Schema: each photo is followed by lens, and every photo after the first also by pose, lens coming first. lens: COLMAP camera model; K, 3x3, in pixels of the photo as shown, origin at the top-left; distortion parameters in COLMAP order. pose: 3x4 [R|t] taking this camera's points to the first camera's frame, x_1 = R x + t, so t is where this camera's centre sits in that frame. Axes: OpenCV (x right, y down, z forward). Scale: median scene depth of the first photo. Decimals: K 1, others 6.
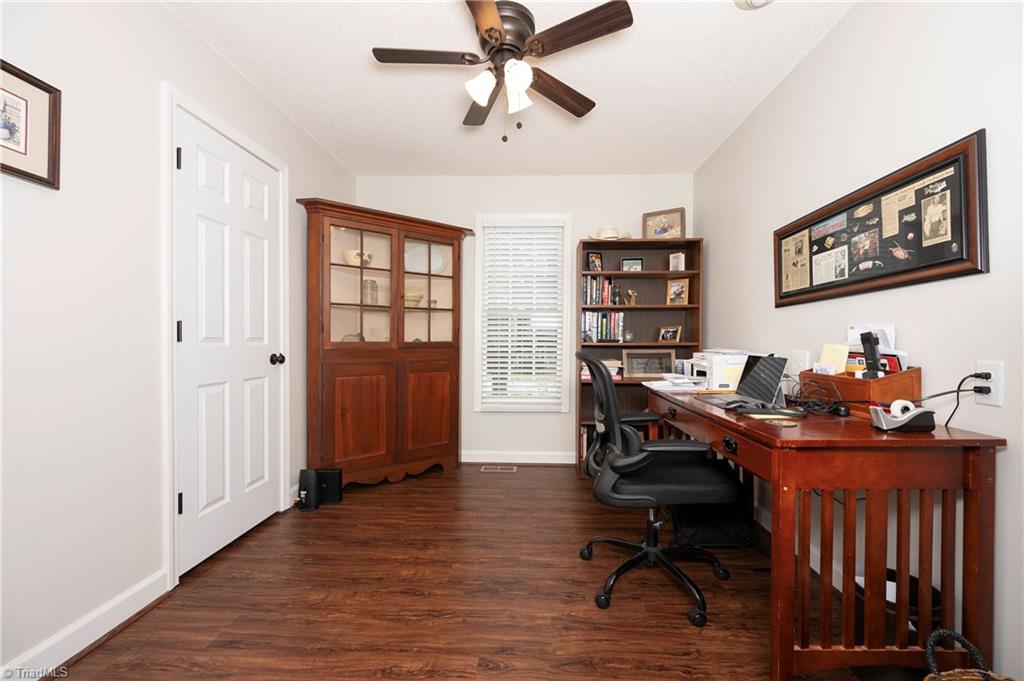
lens RADIAL K [[401.3, 0, 511.3], [0, 401.3, 337.7], [0, 0, 1]] dist [-0.001049, -0.000028]
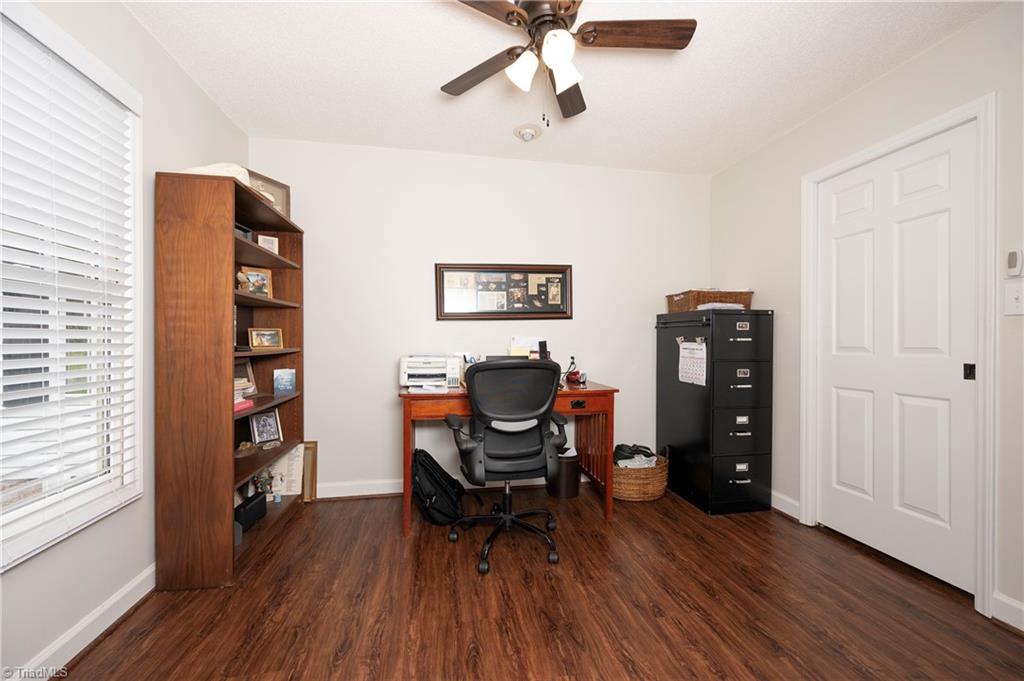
lens RADIAL K [[401.3, 0, 511.3], [0, 401.3, 337.7], [0, 0, 1]] dist [-0.001049, -0.000028]
pose [[-0.222502, -0.013544, 0.974838, -1.031570], [-0.008857, 0.999890, 0.011870, -0.050511], [-0.974892, -0.005993, -0.222598, 1.523450]]
